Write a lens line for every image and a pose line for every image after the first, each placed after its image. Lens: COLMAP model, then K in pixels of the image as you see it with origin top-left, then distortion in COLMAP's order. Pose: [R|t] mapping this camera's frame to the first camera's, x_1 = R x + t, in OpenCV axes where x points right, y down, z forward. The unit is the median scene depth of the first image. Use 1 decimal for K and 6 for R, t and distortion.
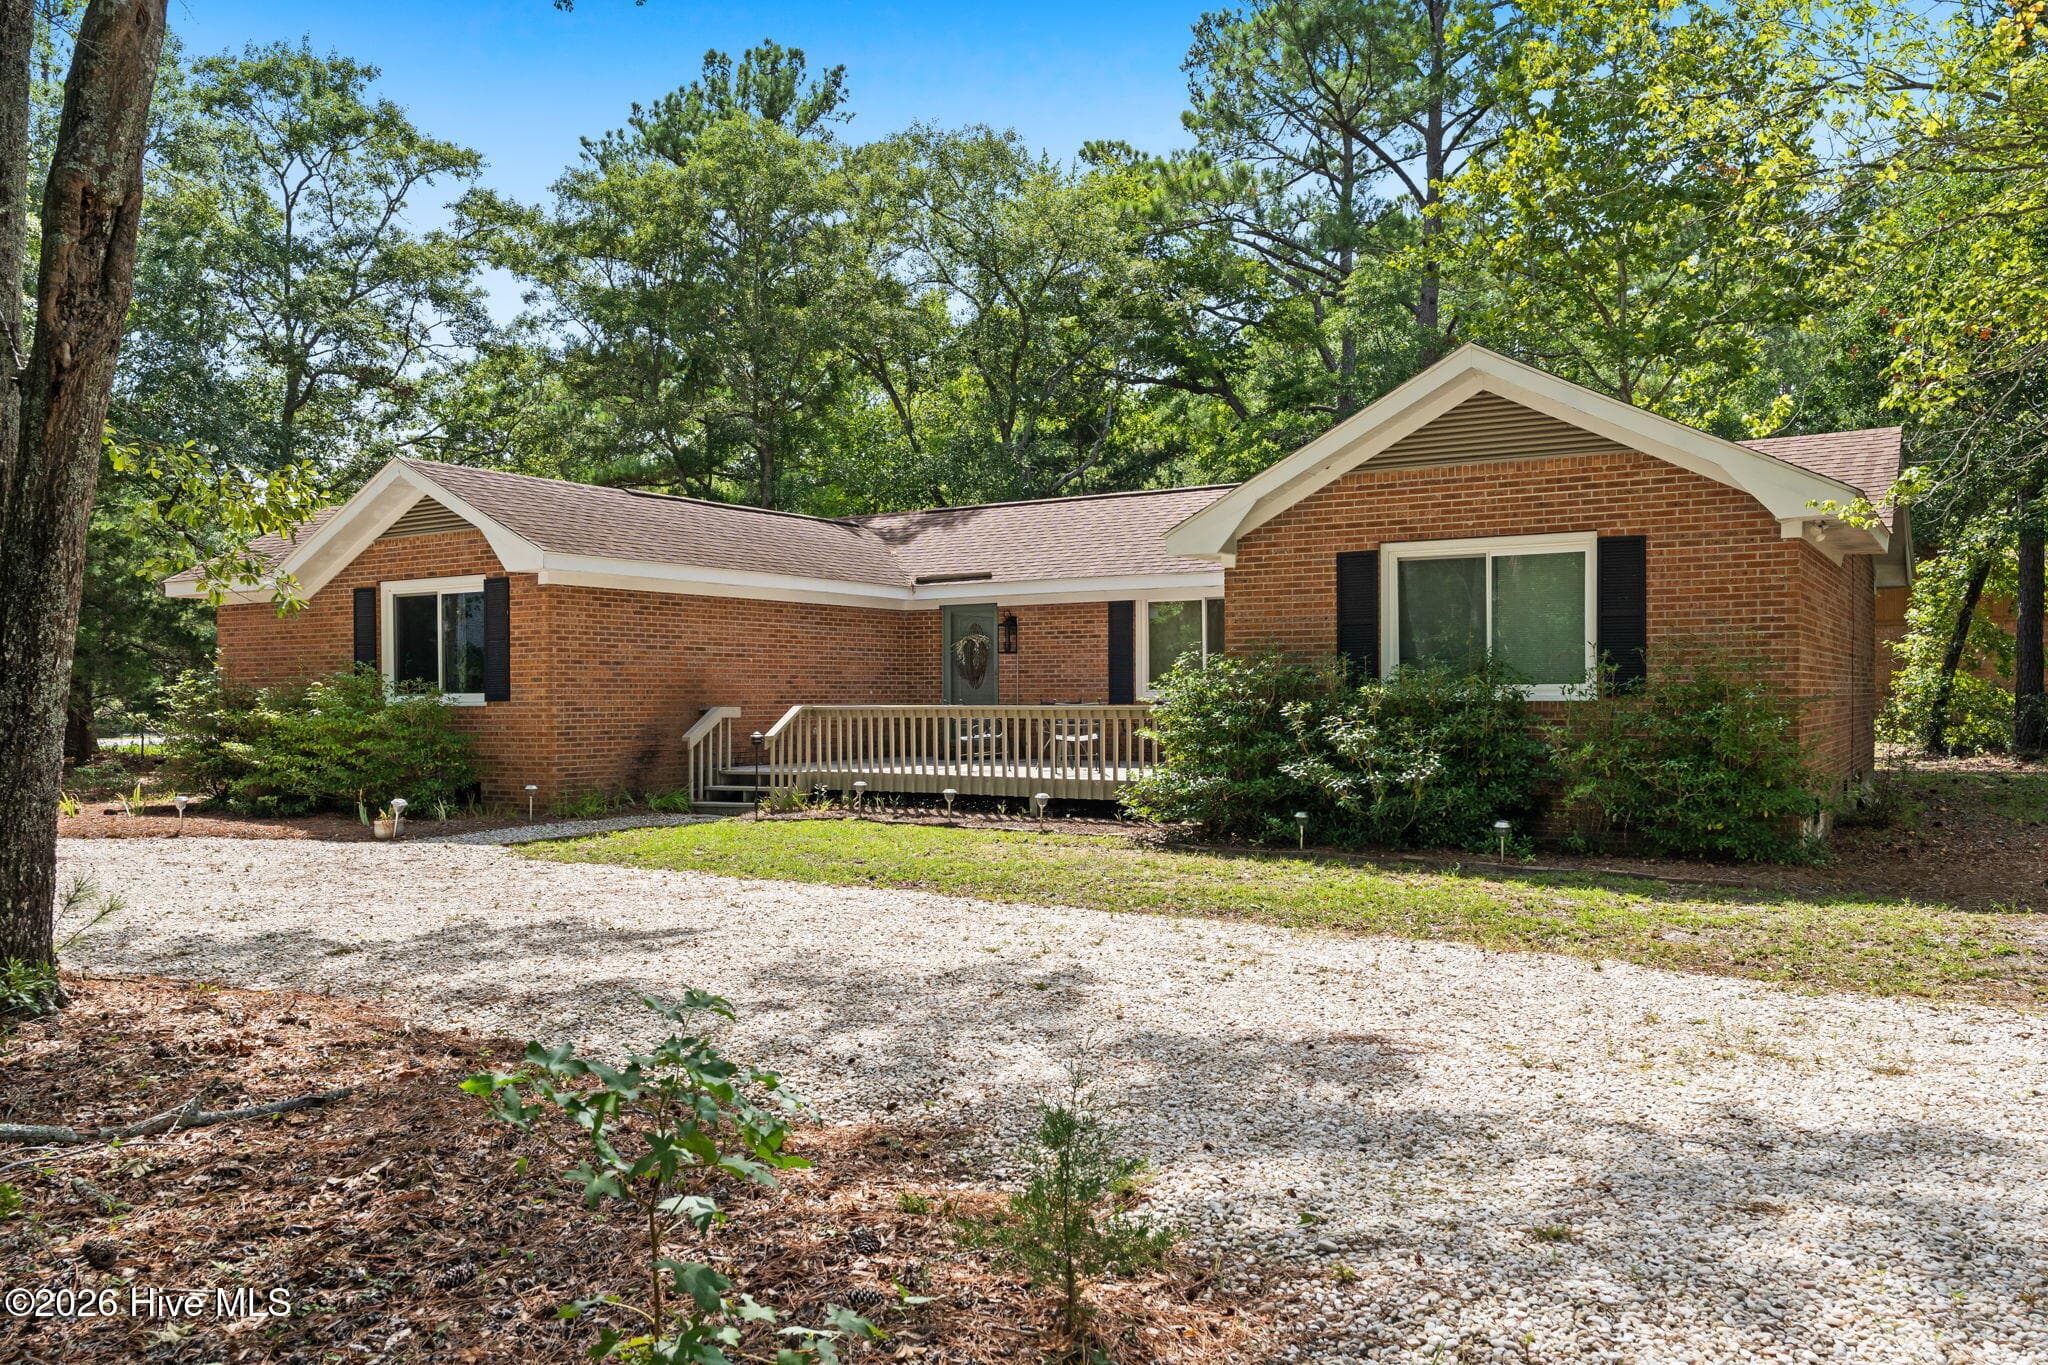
lens RADIAL K [[1706.2, 0, 1019.1], [0, 1706.2, 689.1], [0, 0, 1]] dist [0.019402, 0.021950]
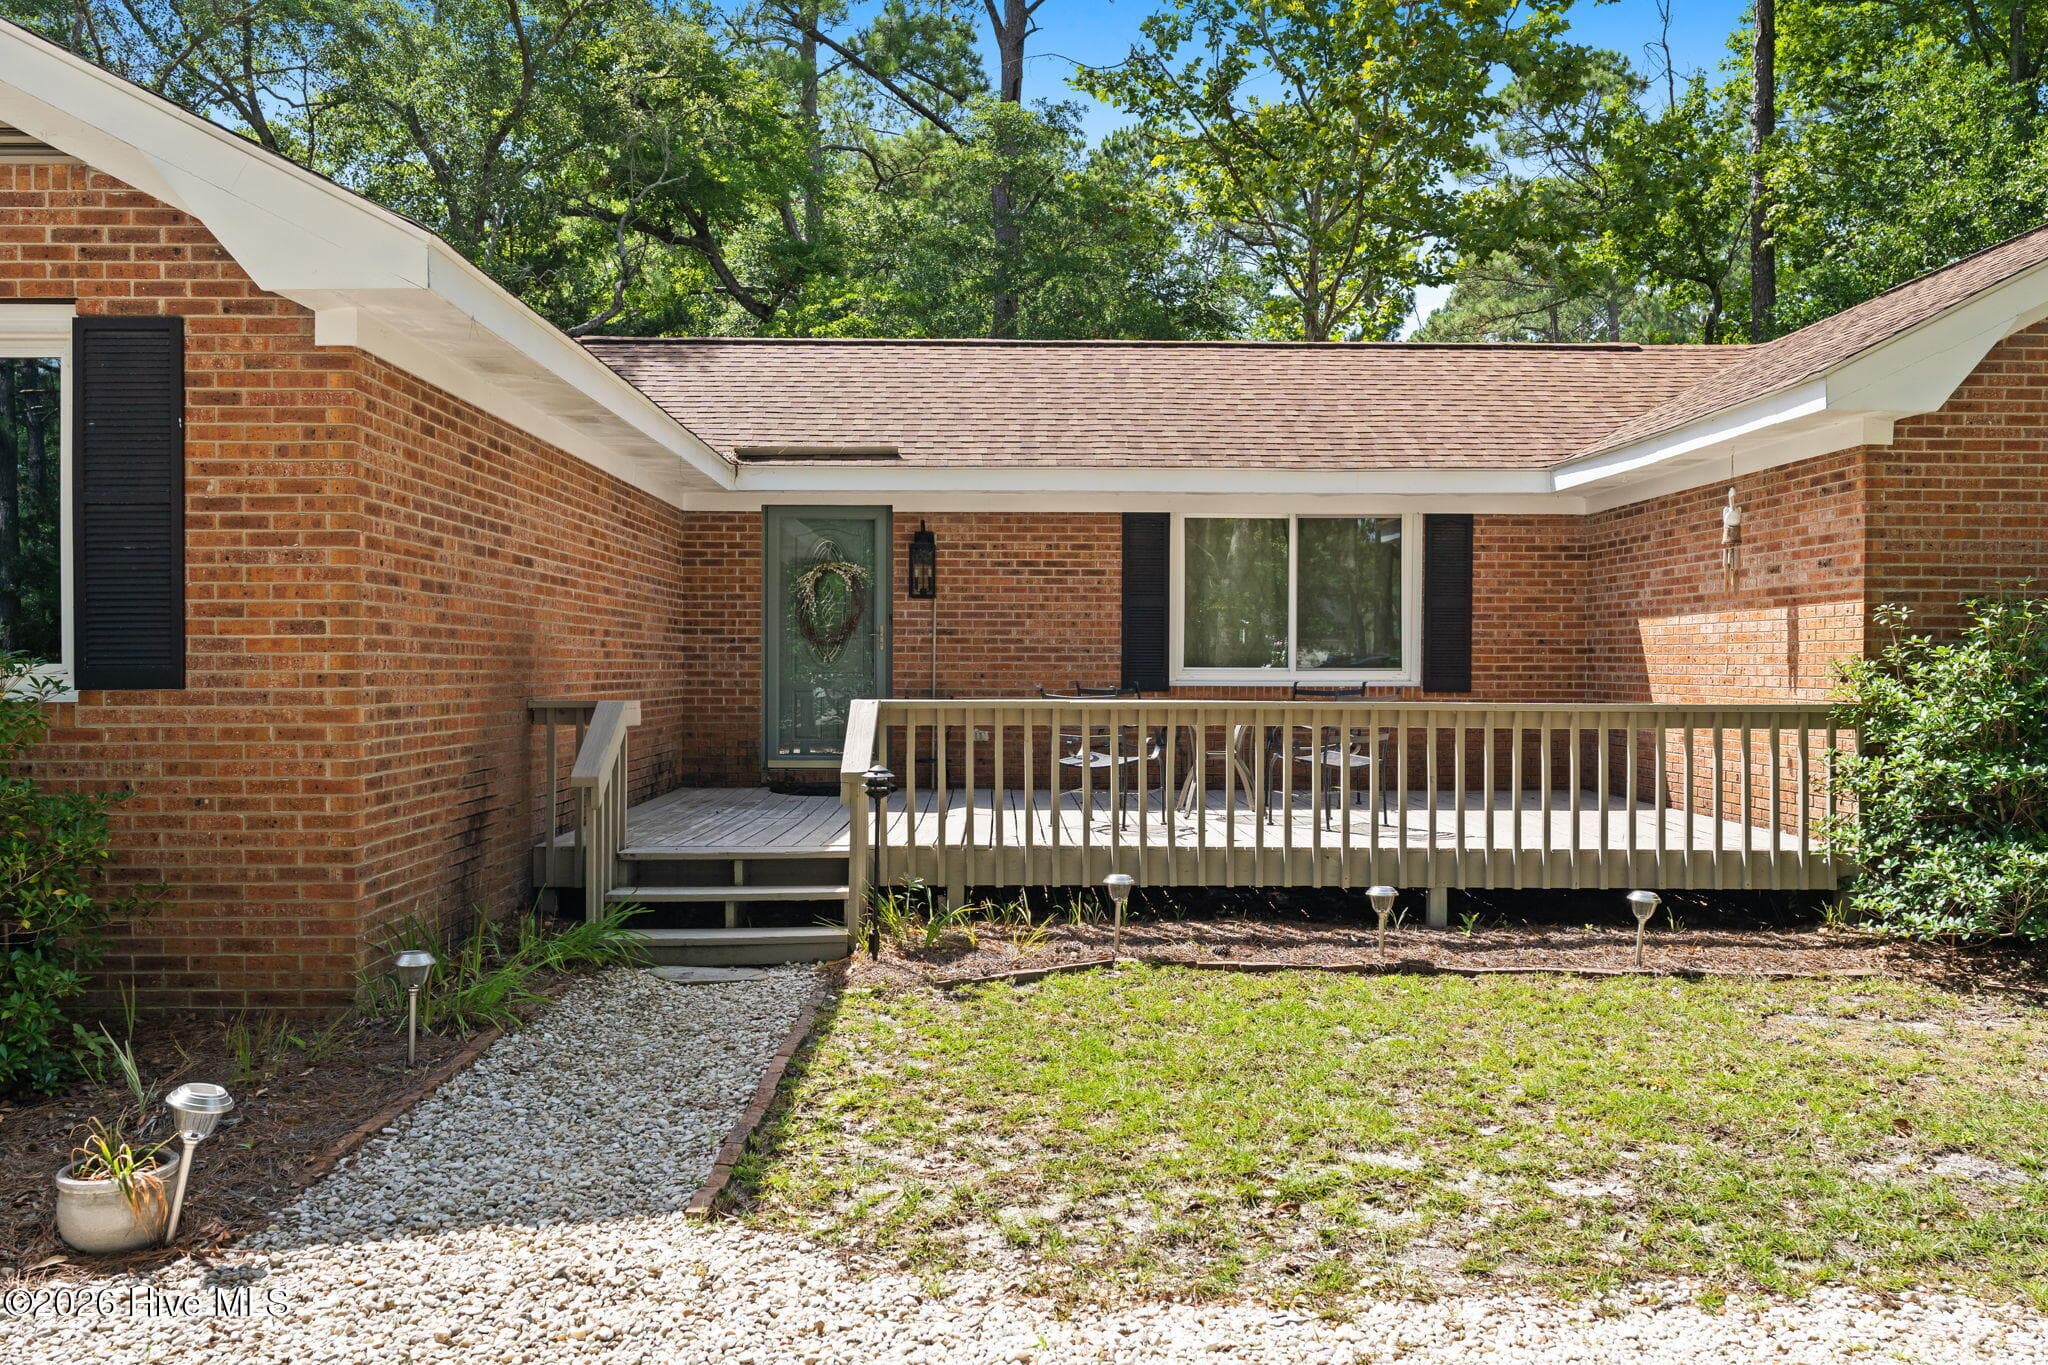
lens RADIAL K [[1706.2, 0, 1023.4], [0, 1706.2, 681.8], [0, 0, 1]] dist [0.019402, 0.021950]
pose [[0.805598, 0.000583, 0.592462, -0.361539], [-0.007164, 0.999936, 0.008757, 0.001270], [-0.592419, -0.011299, 0.805551, 0.631768]]
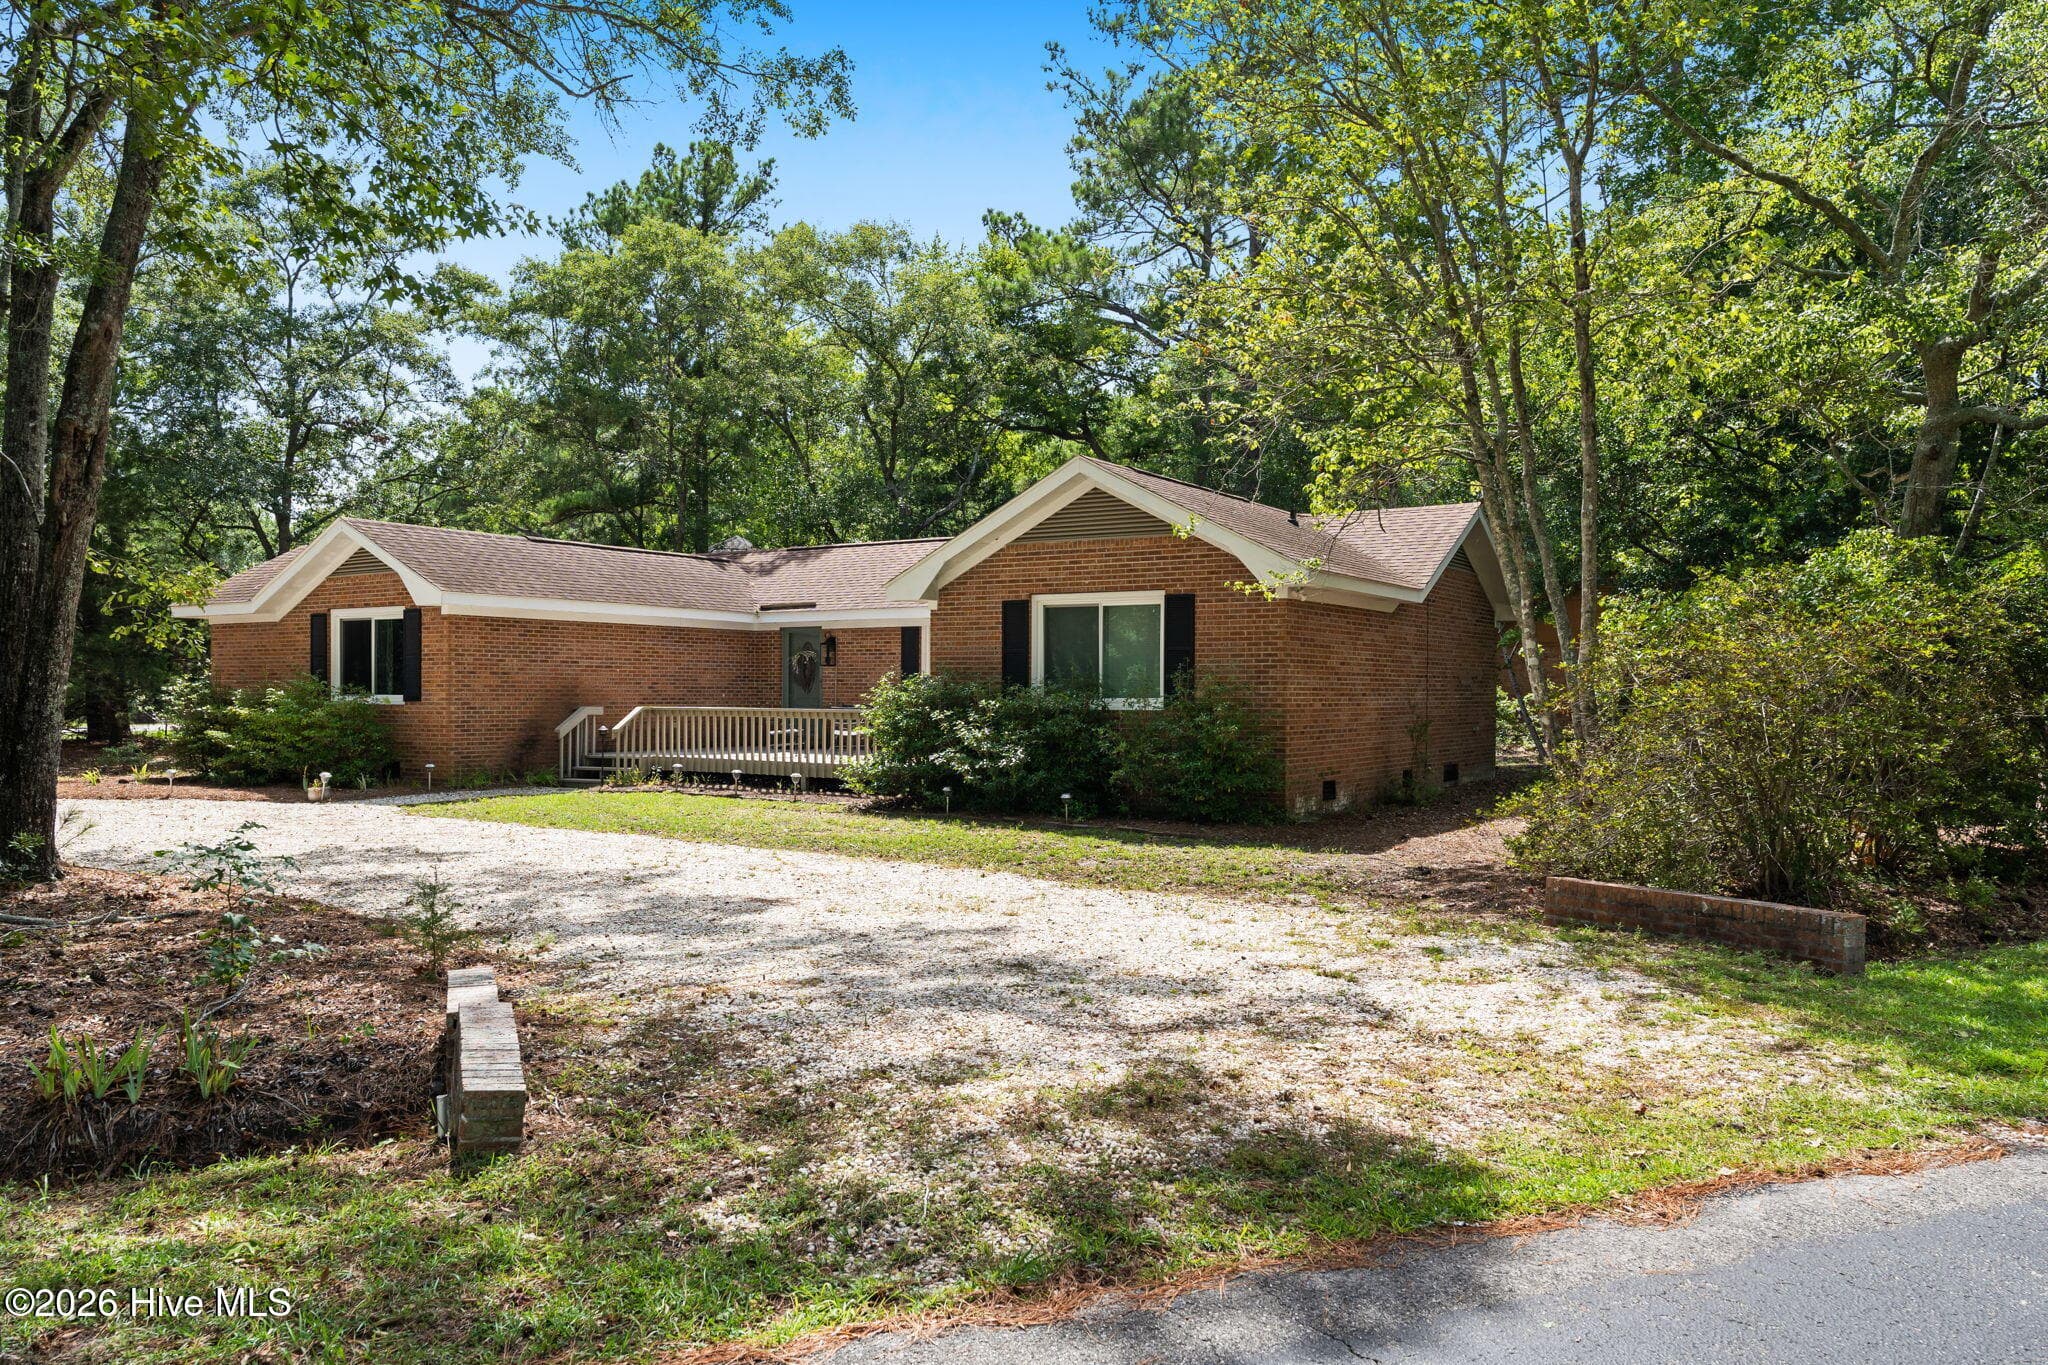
lens RADIAL K [[1706.2, 0, 1042.8], [0, 1706.2, 685.1], [0, 0, 1]] dist [0.019402, 0.021950]
pose [[0.999831, 0.009235, -0.015896, 0.205403], [-0.009209, 0.999956, 0.001733, -0.012274], [0.015911, -0.001586, 0.999872, -0.322564]]
